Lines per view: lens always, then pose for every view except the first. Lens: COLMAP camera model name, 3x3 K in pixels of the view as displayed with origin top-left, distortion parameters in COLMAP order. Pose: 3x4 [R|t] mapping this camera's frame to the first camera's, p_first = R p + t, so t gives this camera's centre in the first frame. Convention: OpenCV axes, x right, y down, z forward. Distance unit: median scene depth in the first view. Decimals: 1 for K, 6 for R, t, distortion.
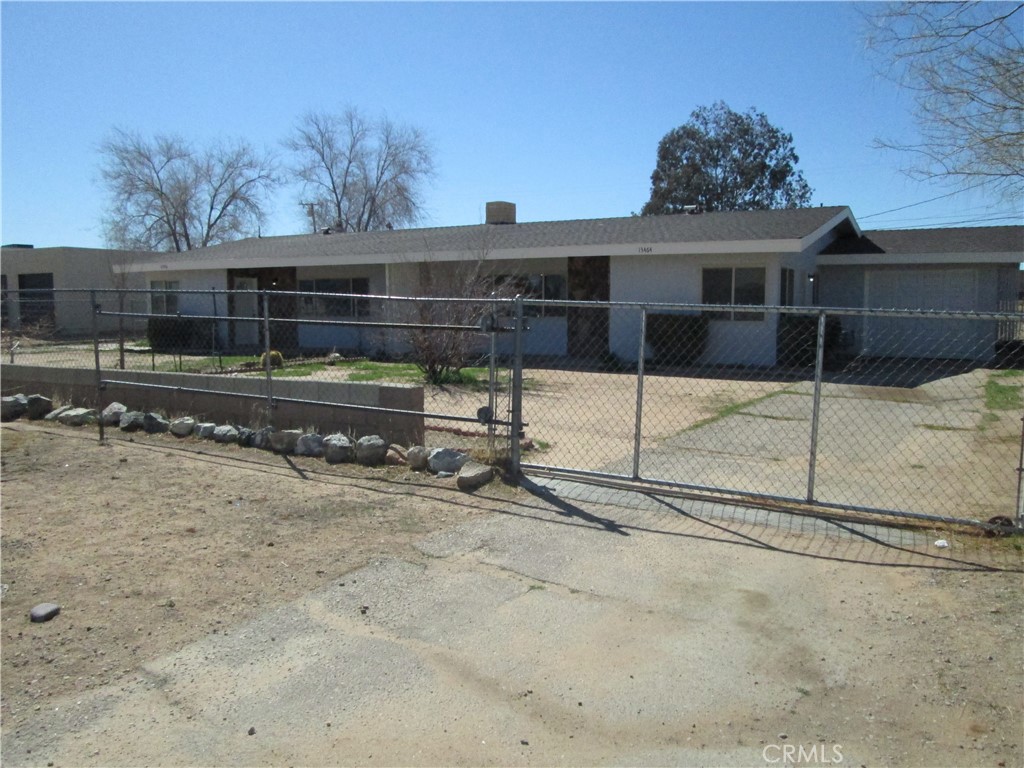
lens RADIAL K [[859.3, 0, 512.0], [0, 859.3, 384.0], [0, 0, 1]] dist [-0.037874, 0.022715]
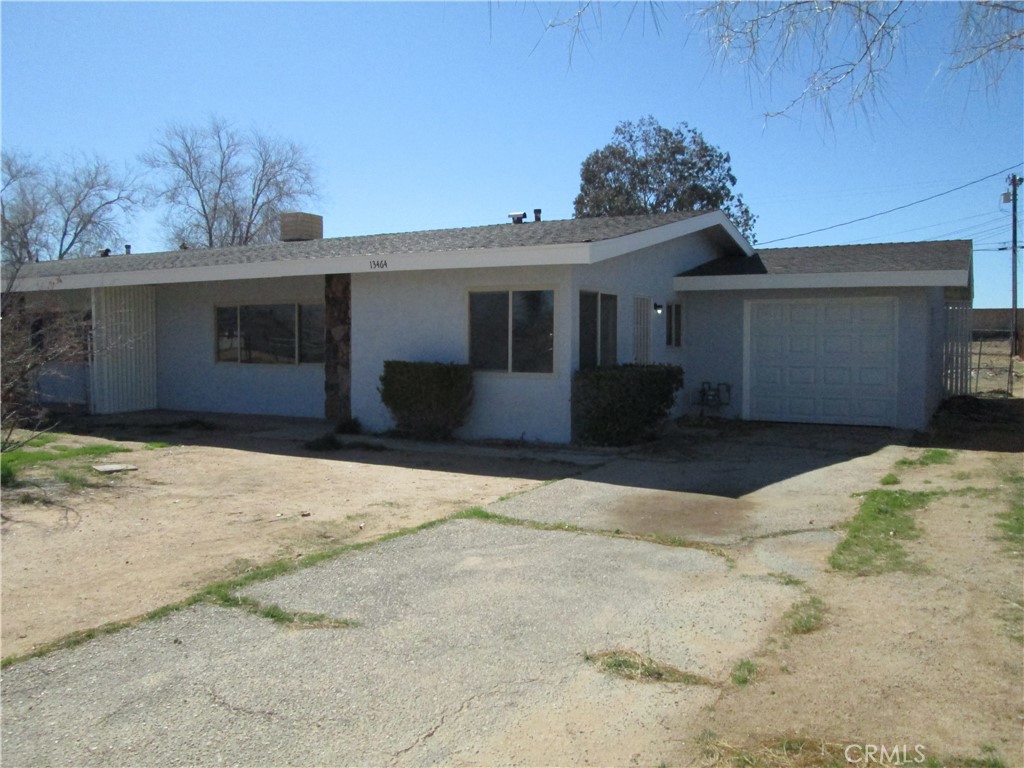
lens RADIAL K [[859.3, 0, 512.0], [0, 859.3, 384.0], [0, 0, 1]] dist [-0.037874, 0.022715]
pose [[0.999968, 0.003714, 0.007071, 0.103083], [-0.003375, 0.998873, -0.047345, -0.013739], [-0.007239, 0.047319, 0.998854, 0.140798]]
